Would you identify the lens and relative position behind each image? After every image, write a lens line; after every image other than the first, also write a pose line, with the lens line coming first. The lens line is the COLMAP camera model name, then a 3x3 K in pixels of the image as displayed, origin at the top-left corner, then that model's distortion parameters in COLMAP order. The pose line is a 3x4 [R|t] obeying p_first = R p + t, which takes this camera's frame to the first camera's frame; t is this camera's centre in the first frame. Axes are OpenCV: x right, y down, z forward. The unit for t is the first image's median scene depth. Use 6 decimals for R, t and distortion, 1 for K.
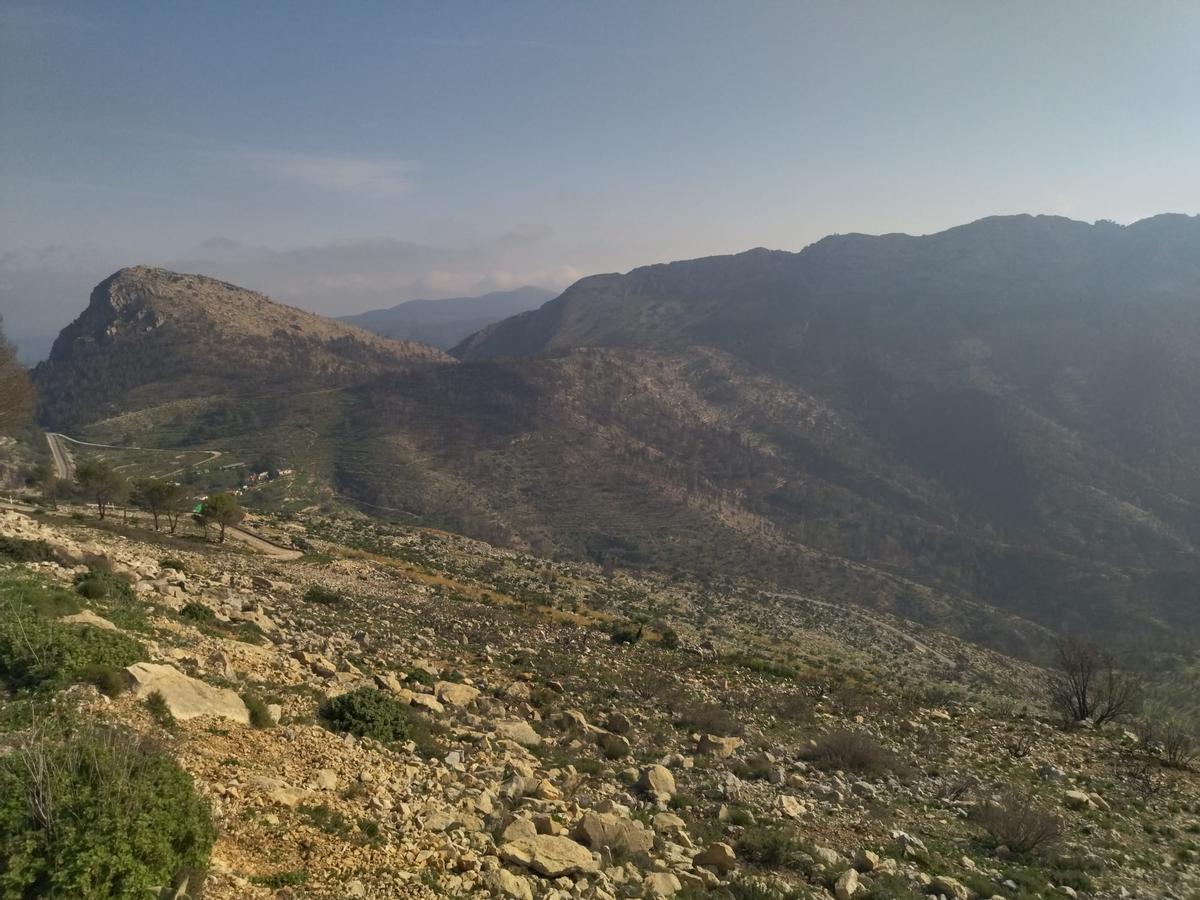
lens RADIAL K [[889.1, 0, 605.5], [0, 889.1, 448.0], [0, 0, 1]] dist [0.123738, -0.203386]
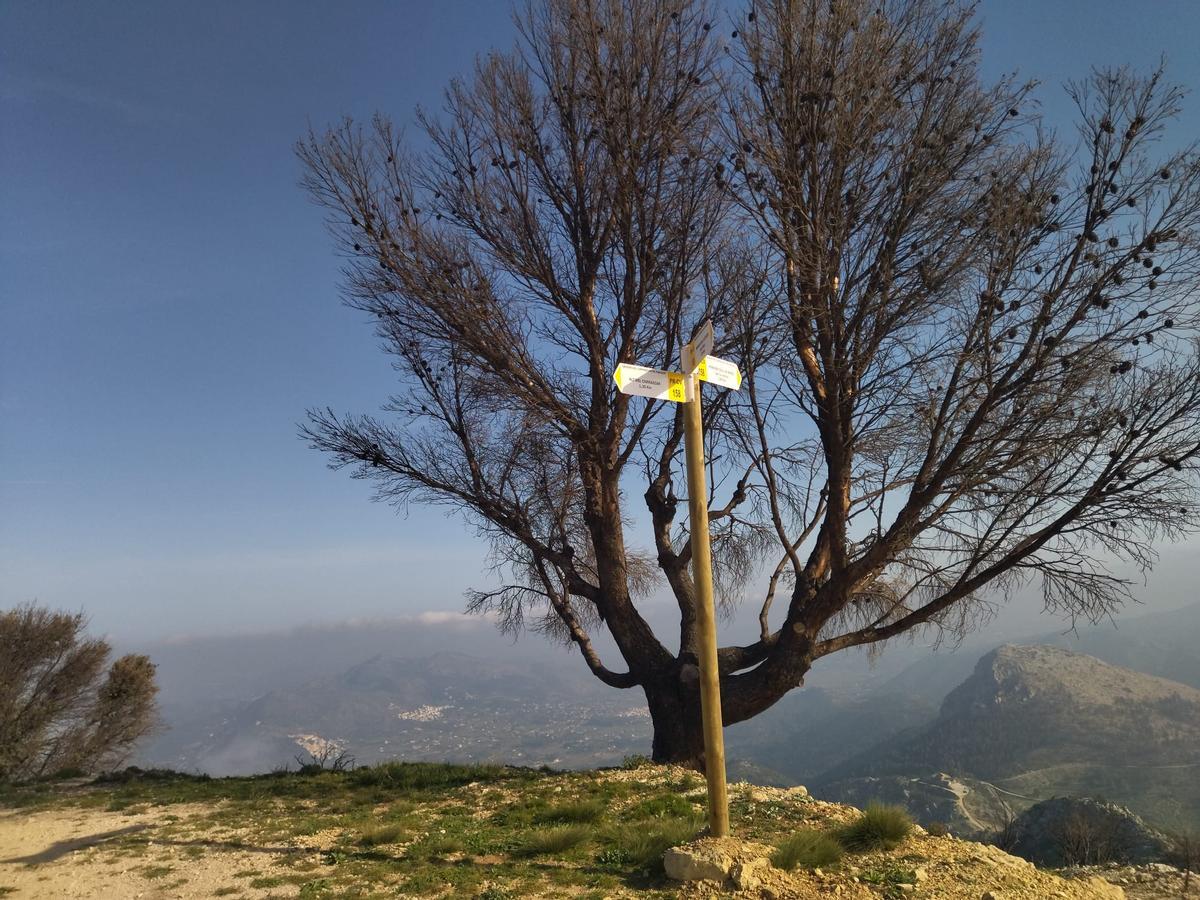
lens RADIAL K [[908.5, 0, 600.0], [0, 908.5, 450.0], [0, 0, 1]] dist [0.000654, 0.000867]
pose [[0.710568, -0.129576, -0.691595, 0.087185], [-0.087808, 0.958884, -0.269873, -0.127133], [0.698128, 0.252491, 0.669974, -0.936927]]
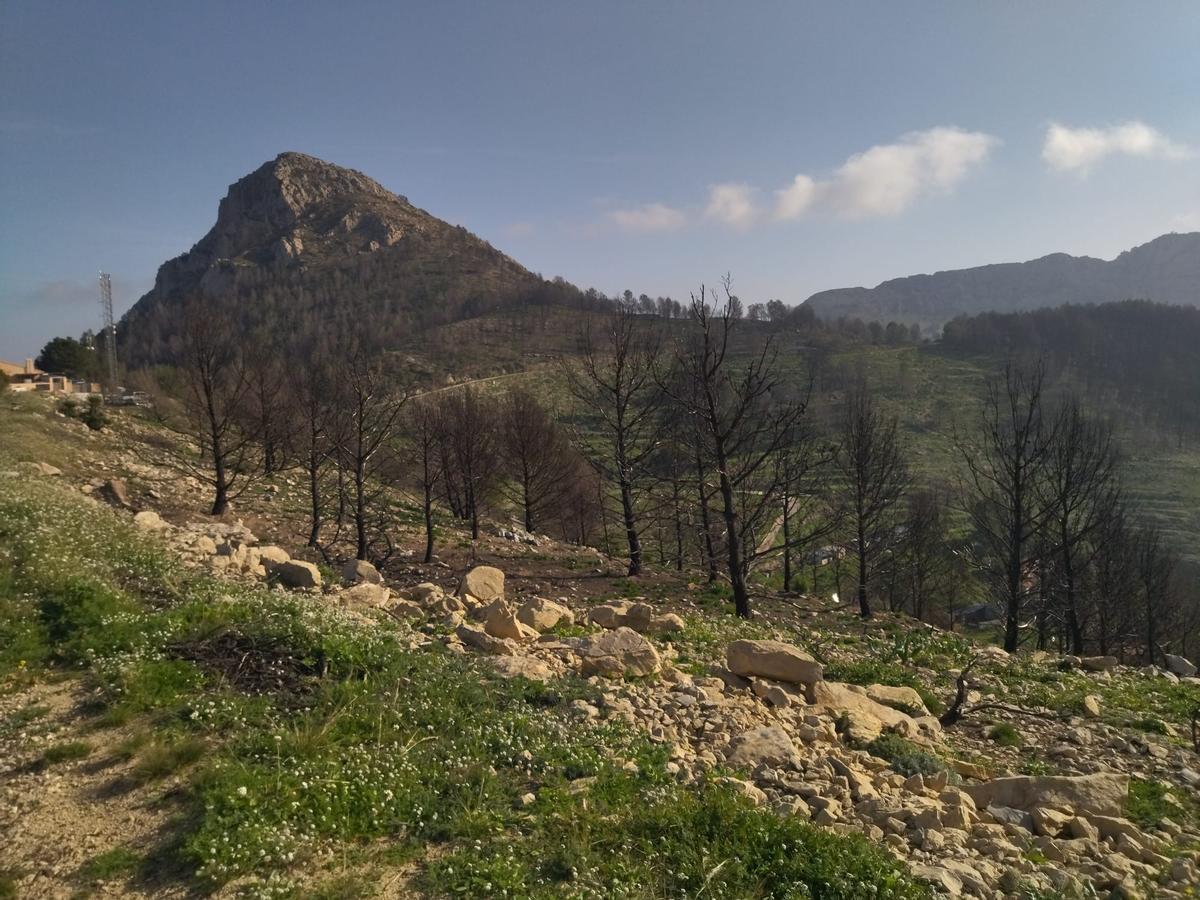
lens RADIAL K [[889.1, 0, 605.5], [0, 889.1, 448.0], [0, 0, 1]] dist [0.123738, -0.203386]
pose [[0.999899, -0.001870, 0.014074, -0.769782], [0.003319, 0.994609, -0.103642, 0.030674], [-0.013805, 0.103679, 0.994515, 1.095218]]
